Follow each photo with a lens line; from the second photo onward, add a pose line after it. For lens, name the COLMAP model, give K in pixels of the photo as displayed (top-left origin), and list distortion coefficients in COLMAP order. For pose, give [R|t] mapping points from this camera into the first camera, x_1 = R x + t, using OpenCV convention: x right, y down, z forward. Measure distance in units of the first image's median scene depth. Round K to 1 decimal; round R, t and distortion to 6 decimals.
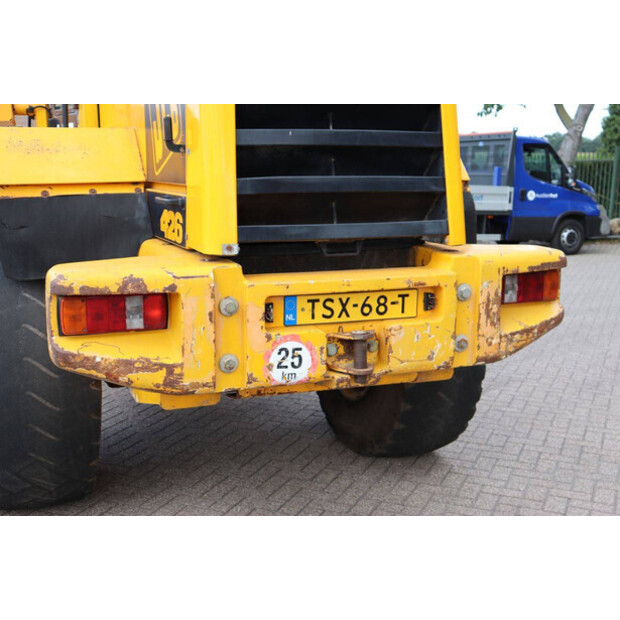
lens RADIAL K [[808.2, 0, 310.0], [0, 808.2, 310.0], [0, 0, 1]] dist [0.025237, 0.055584]
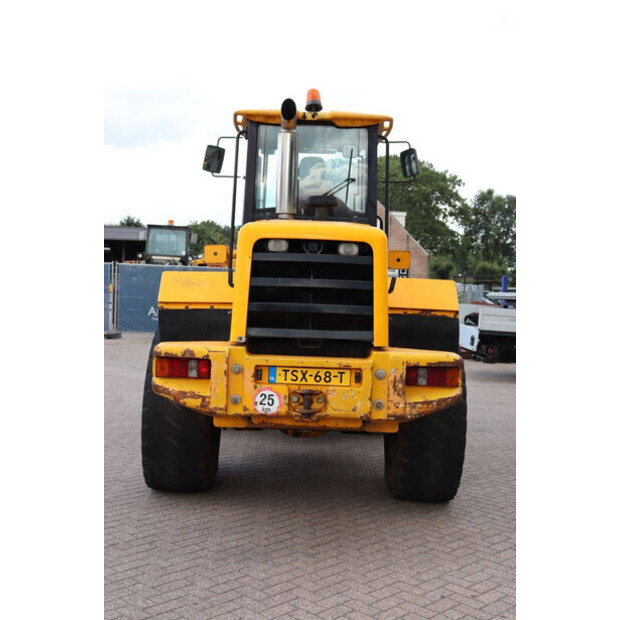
lens RADIAL K [[808.2, 0, 310.0], [0, 808.2, 310.0], [0, 0, 1]] dist [0.025237, 0.055584]
pose [[0.926296, 0.041234, -0.374534, 0.732090], [-0.096669, 0.986731, -0.130448, 0.086580], [0.364186, 0.157039, 0.917991, -0.675494]]
